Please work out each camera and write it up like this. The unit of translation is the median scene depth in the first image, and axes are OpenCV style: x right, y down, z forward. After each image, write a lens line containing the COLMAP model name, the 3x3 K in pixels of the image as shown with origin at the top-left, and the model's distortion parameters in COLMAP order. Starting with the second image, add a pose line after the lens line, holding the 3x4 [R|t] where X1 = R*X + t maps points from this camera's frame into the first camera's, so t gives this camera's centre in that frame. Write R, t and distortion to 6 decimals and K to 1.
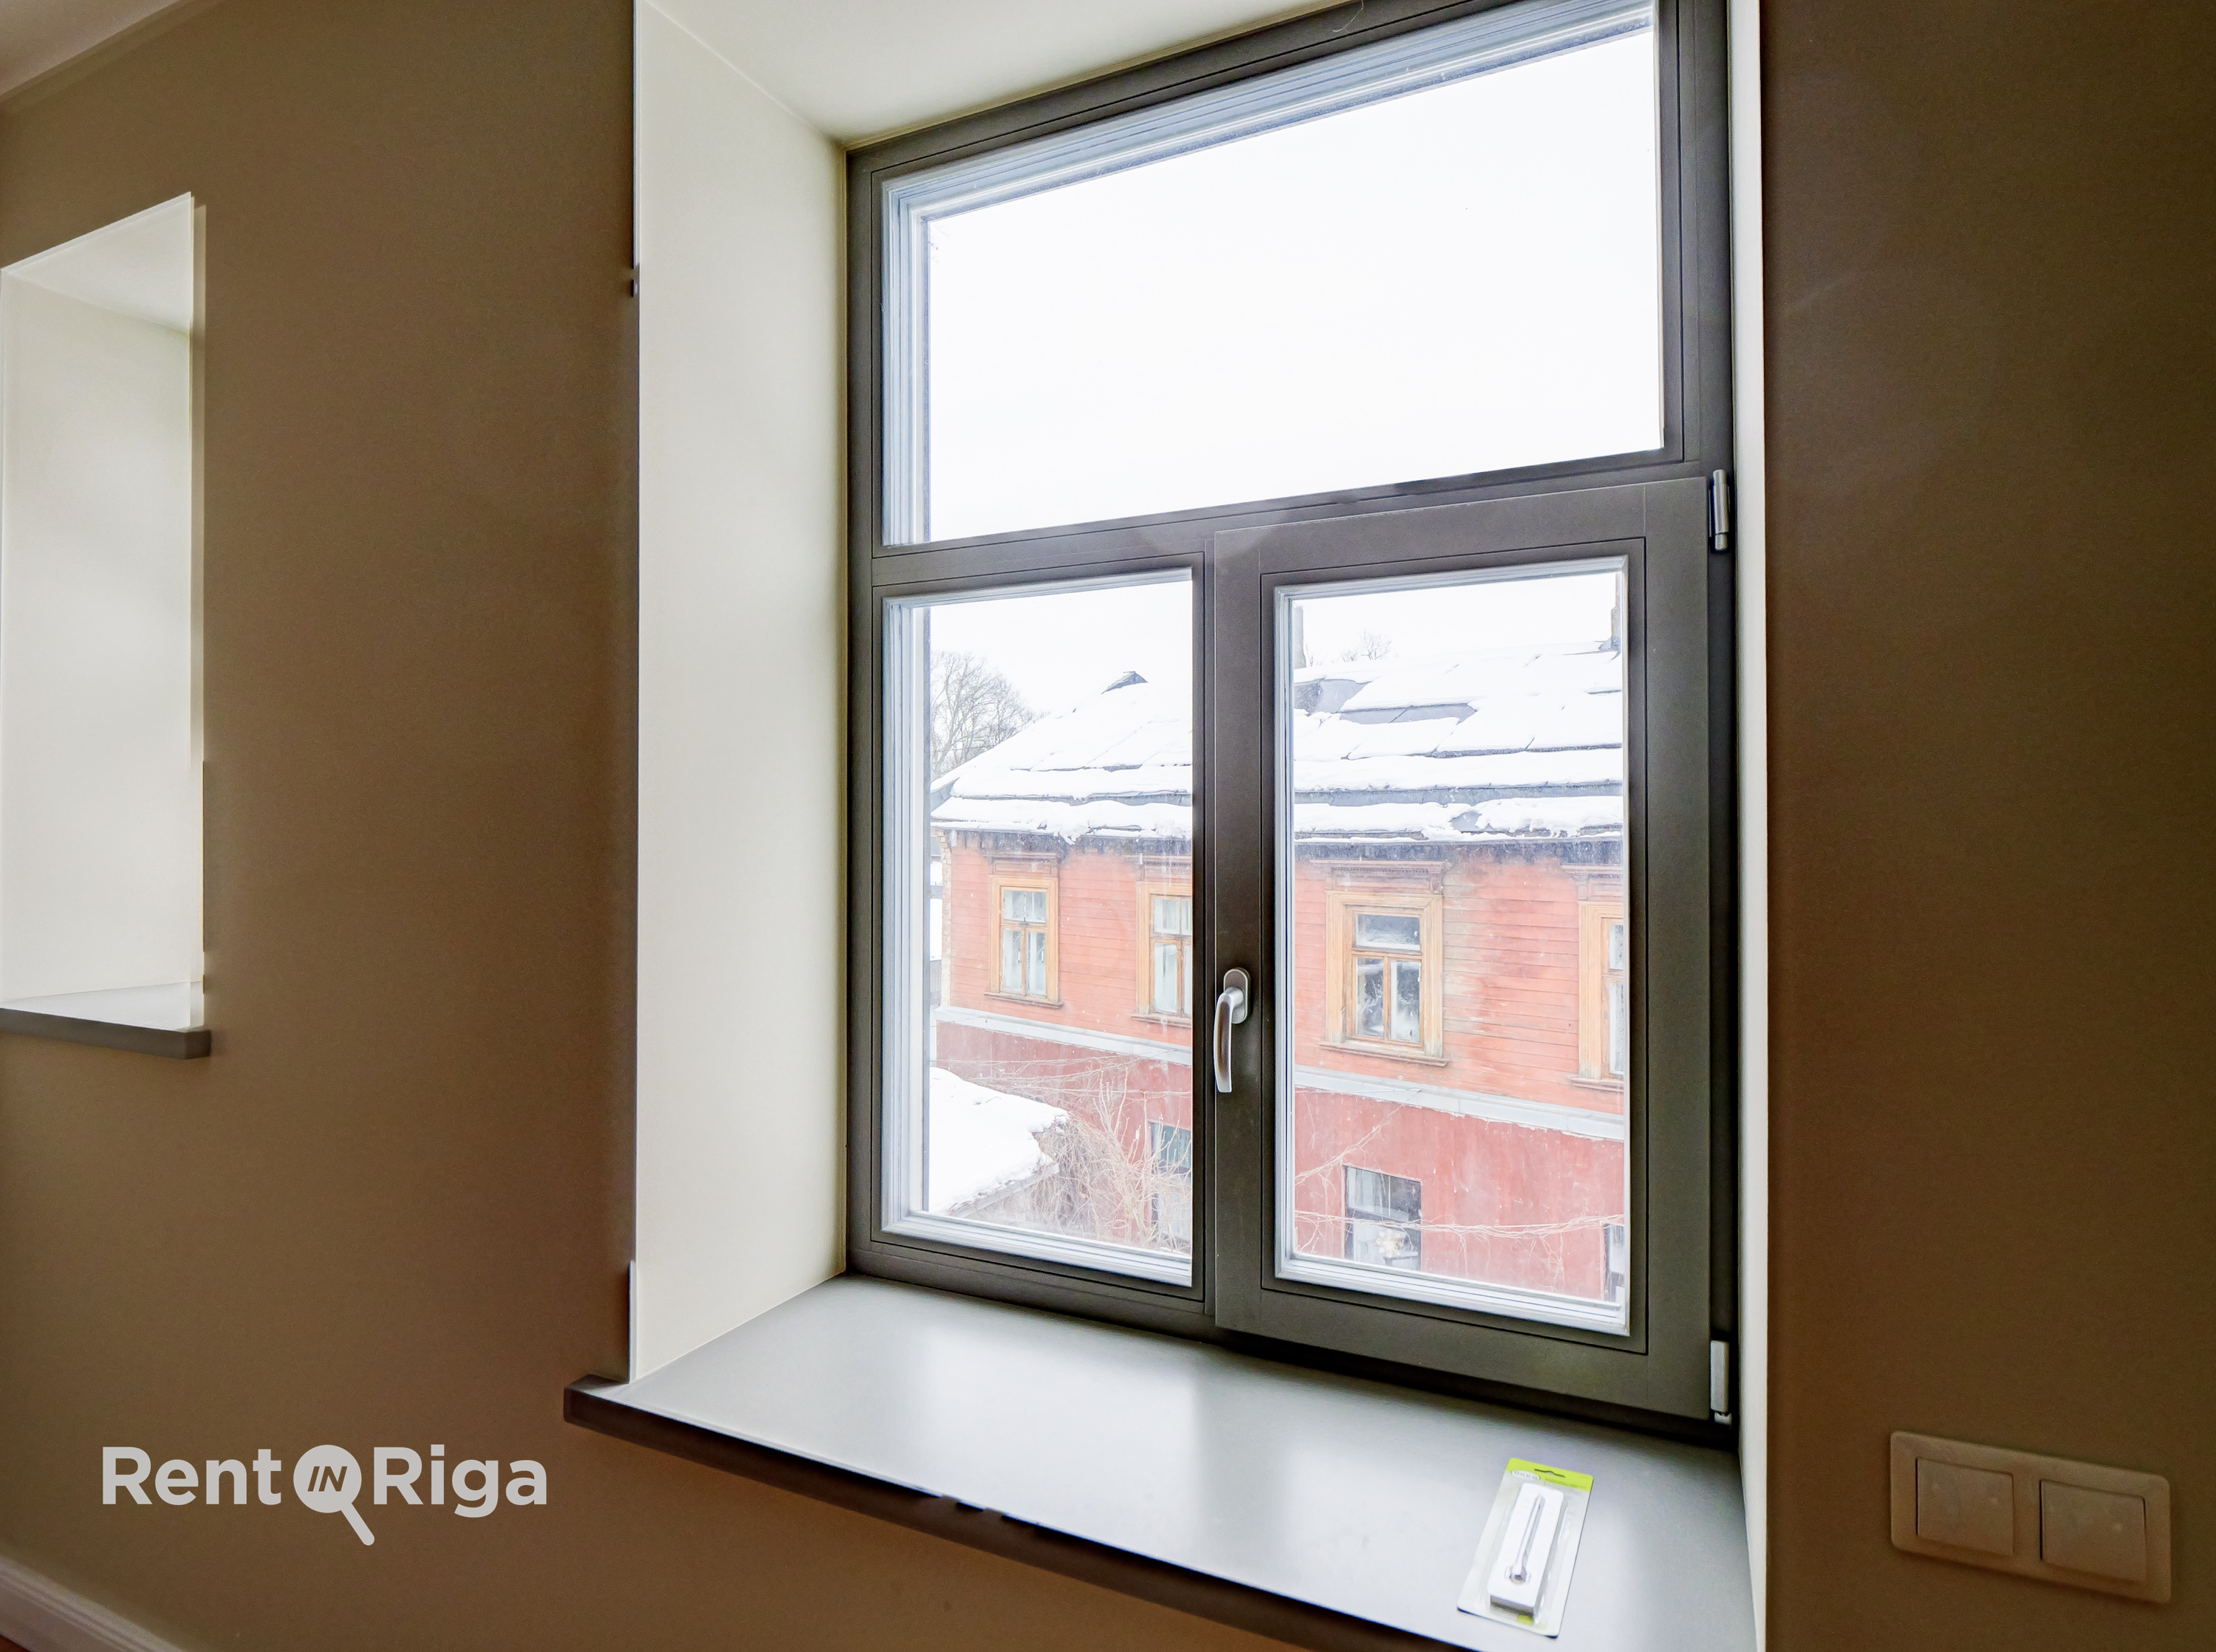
lens RADIAL K [[1228.1, 0, 1108.0], [0, 1228.1, 826.0], [0, 0, 1]] dist [-0.001675, -0.000757]
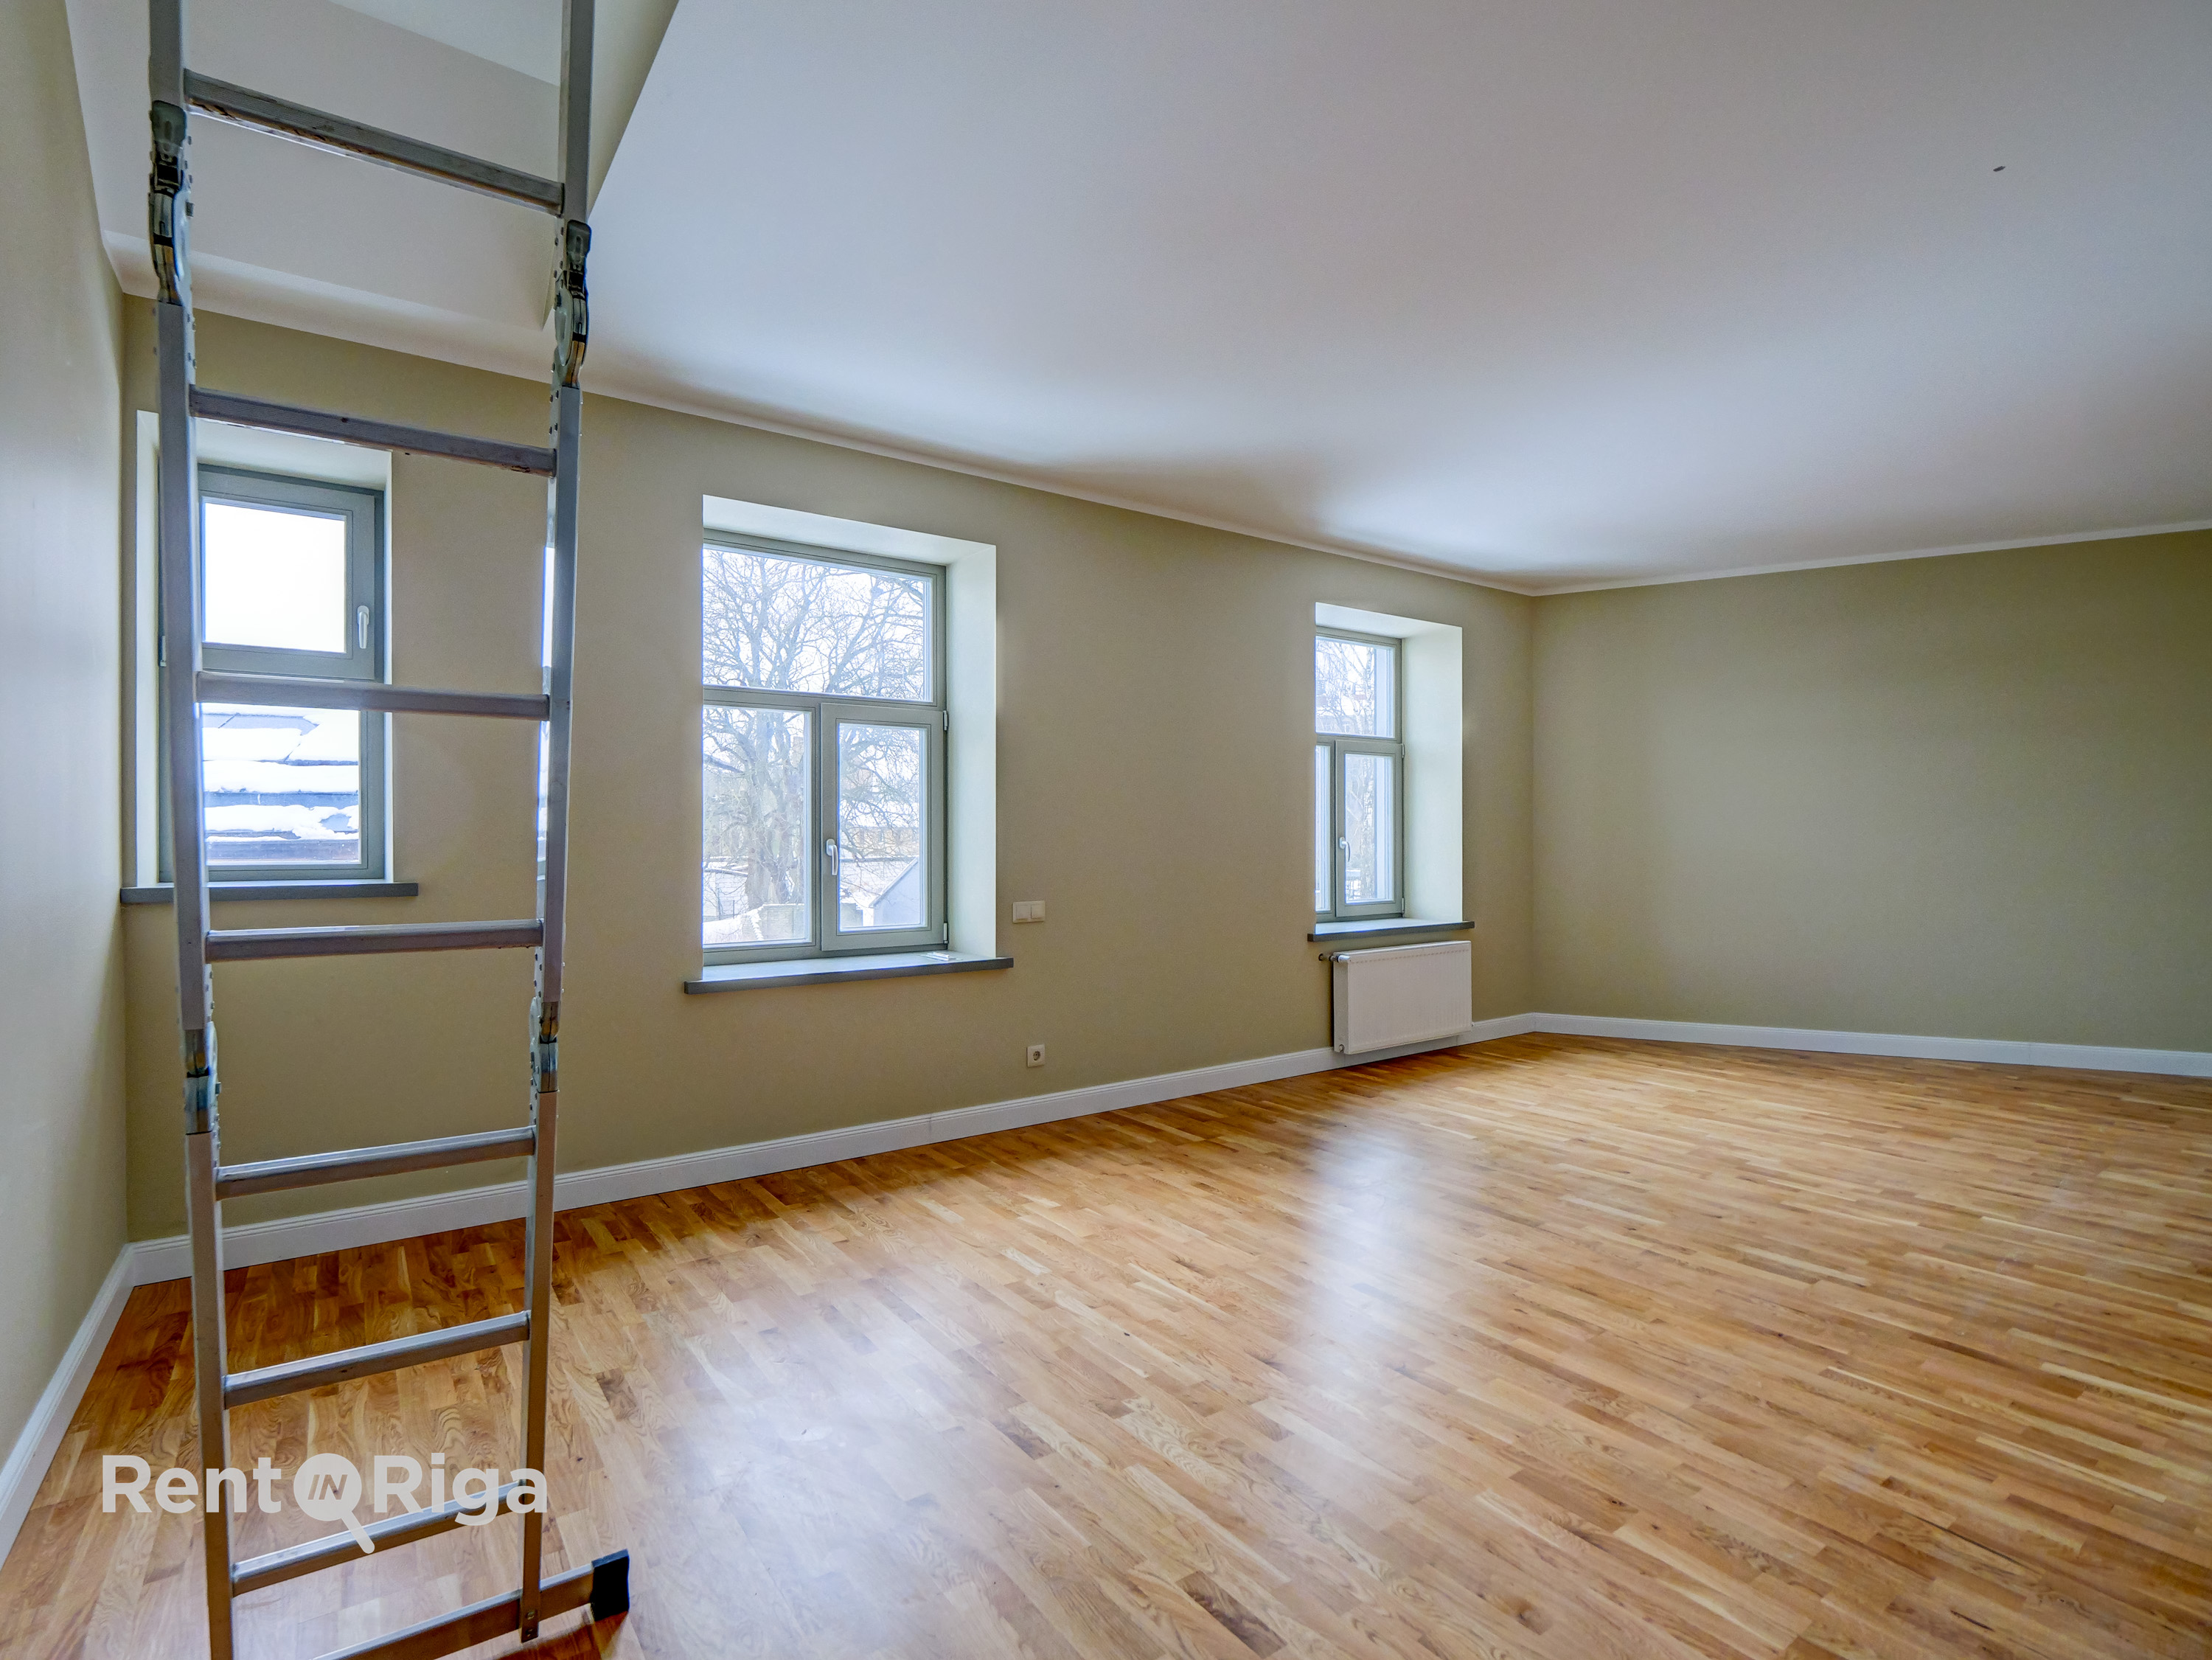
lens RADIAL K [[1080.2, 0, 1080.7], [0, 1080.2, 817.3], [0, 0, 1]] dist [-0.022924, -0.000302]
pose [[0.524110, 0.007027, 0.851622, -1.708302], [0.007608, 0.999887, -0.012932, 0.085685], [-0.851617, 0.013257, 0.523998, -0.930693]]
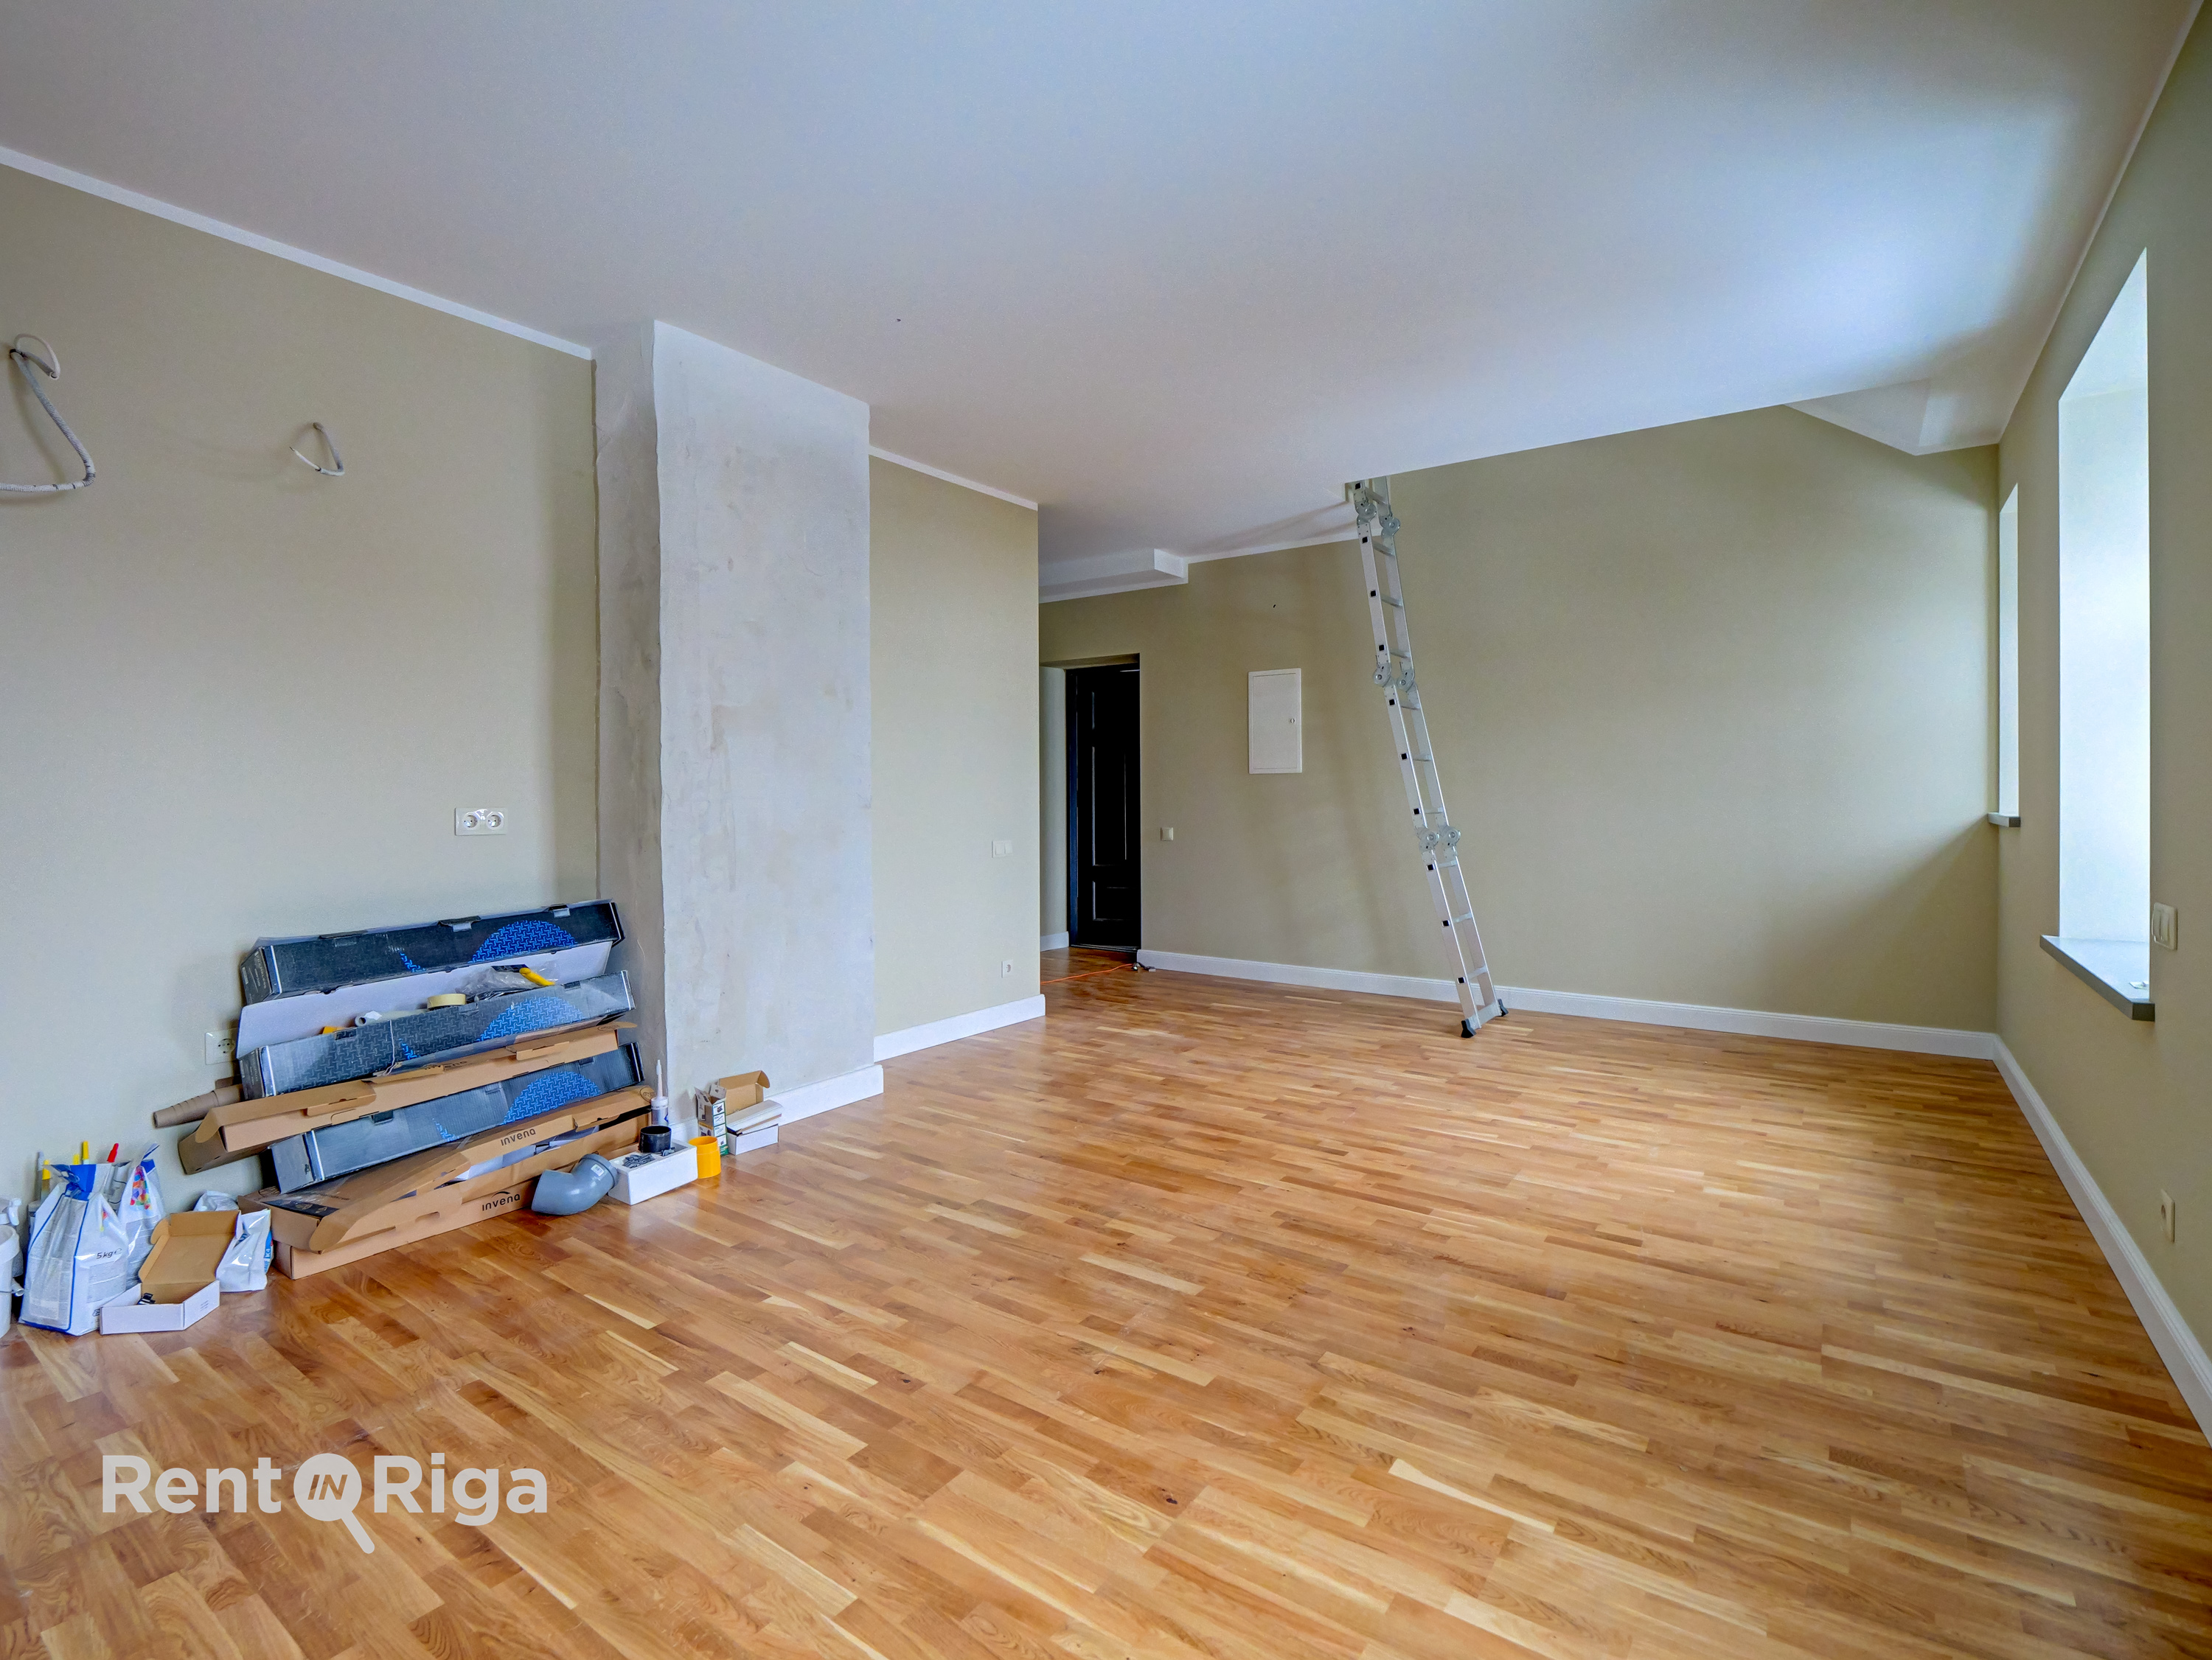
lens RADIAL K [[1079.9, 0, 1080.7], [0, 1079.9, 817.3], [0, 0, 1]] dist [-0.022924, -0.000302]
pose [[-0.211192, 0.015013, -0.977329, 1.816472], [0.005762, 0.999884, 0.014114, 0.119923], [0.977428, -0.002651, -0.211254, -0.497452]]
